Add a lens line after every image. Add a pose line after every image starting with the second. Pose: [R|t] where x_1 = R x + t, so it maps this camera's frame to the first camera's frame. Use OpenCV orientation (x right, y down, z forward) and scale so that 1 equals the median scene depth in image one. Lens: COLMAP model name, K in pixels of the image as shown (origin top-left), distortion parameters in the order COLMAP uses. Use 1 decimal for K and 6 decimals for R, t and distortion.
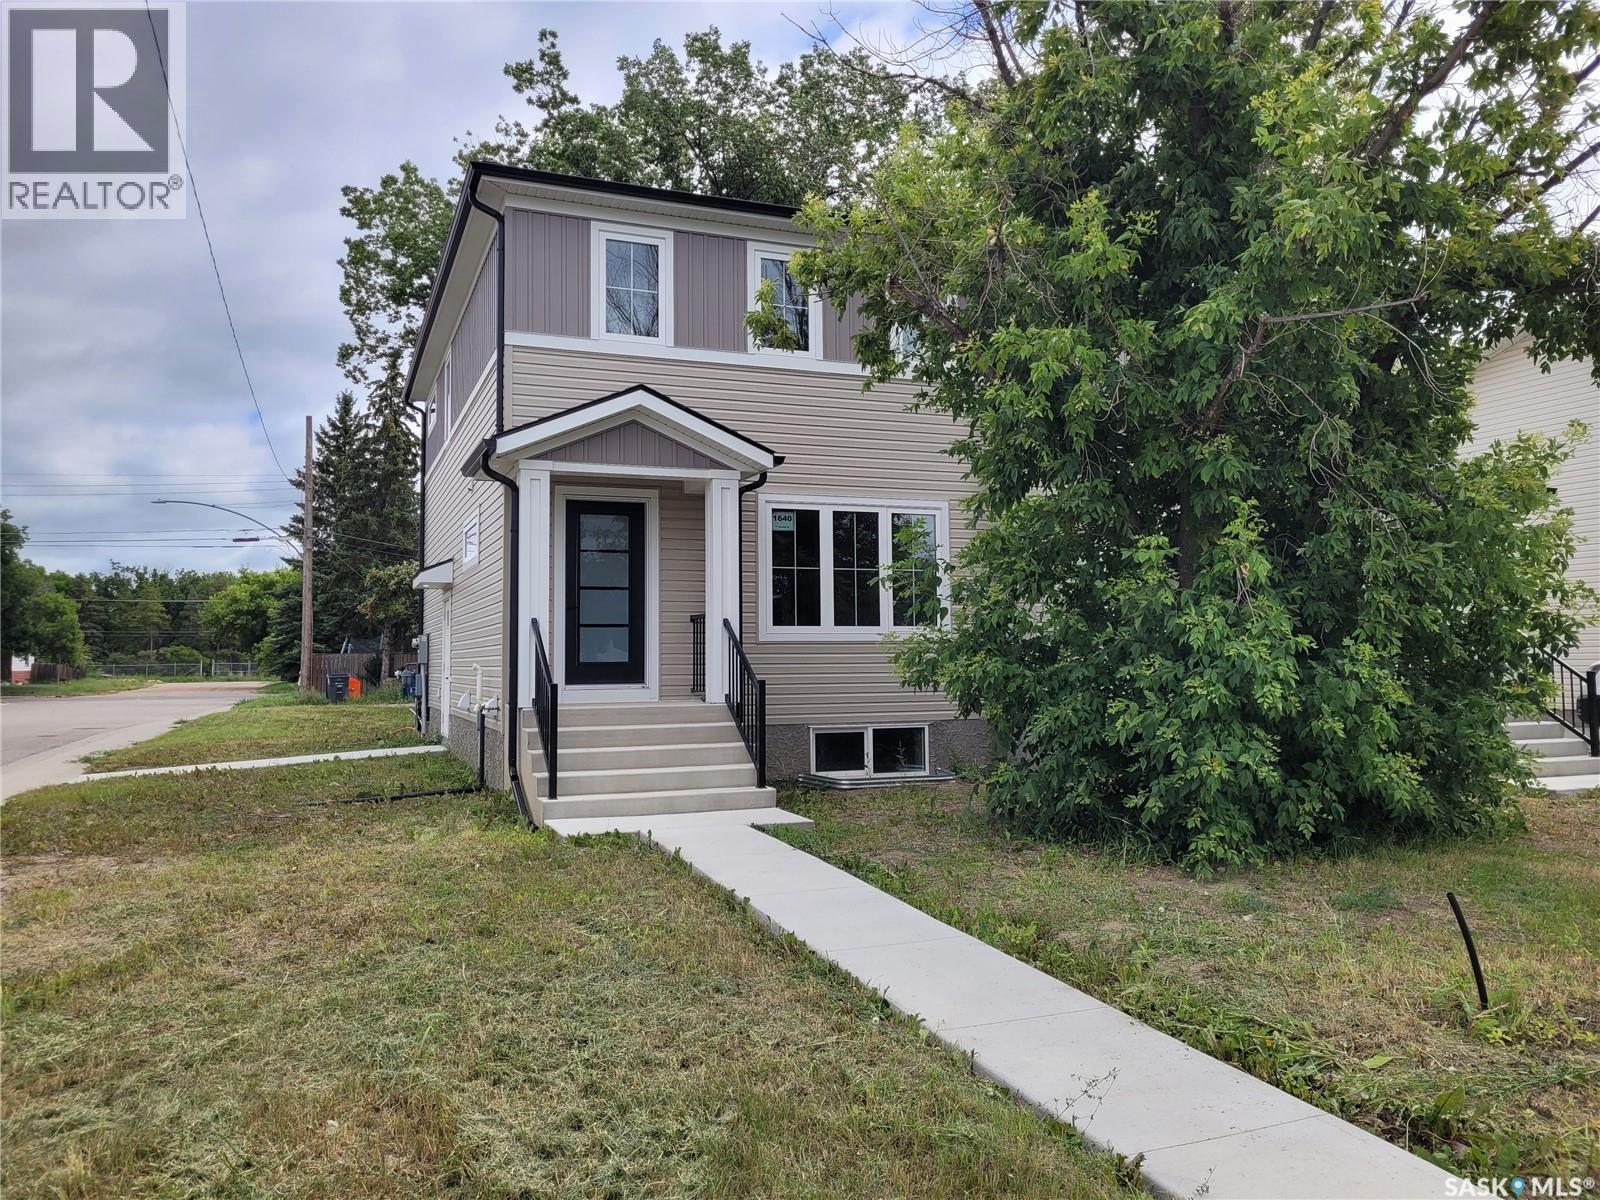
lens RADIAL K [[1189.3, 0, 791.7], [0, 1189.3, 582.3], [0, 0, 1]] dist [0.065308, -0.060569]
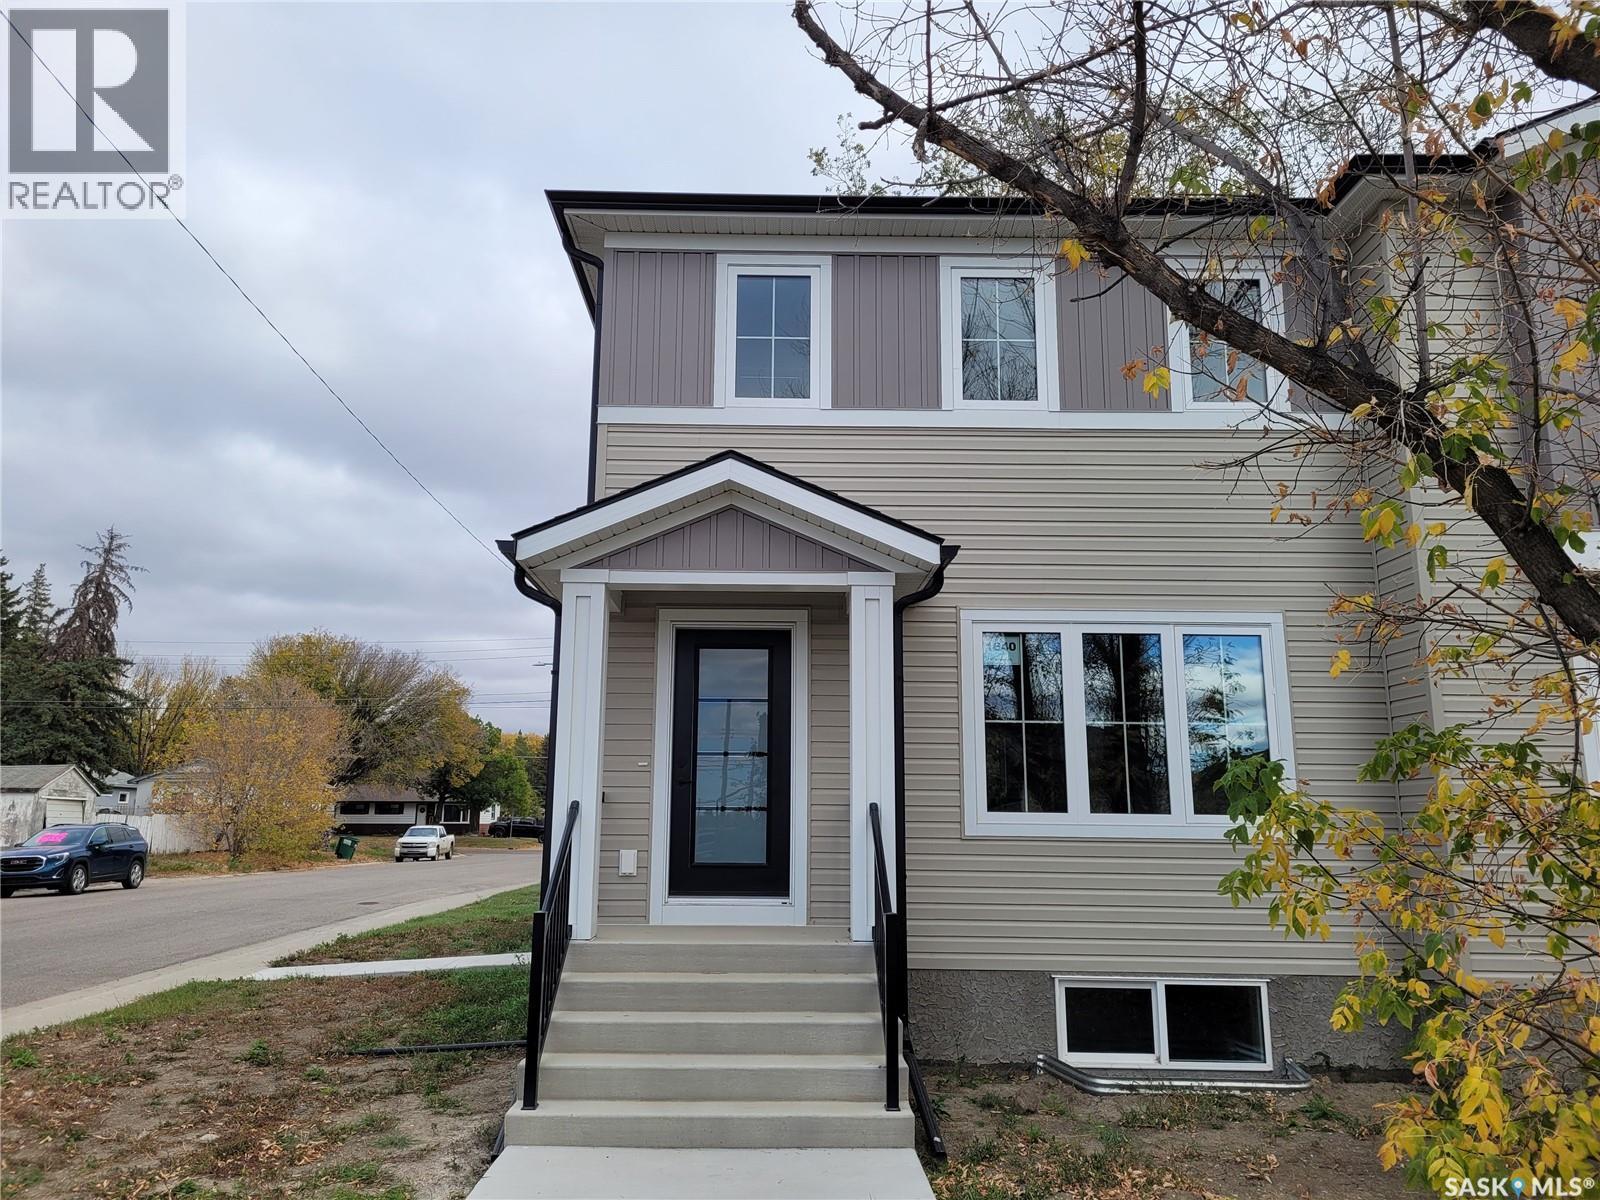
lens RADIAL K [[1189.3, 0, 791.7], [0, 1189.3, 582.3], [0, 0, 1]] dist [0.065308, -0.060569]
pose [[0.935158, -0.052679, -0.350292, 0.123851], [0.006213, 0.991167, -0.132473, -0.001931], [0.354176, 0.121707, 0.927225, 0.353302]]
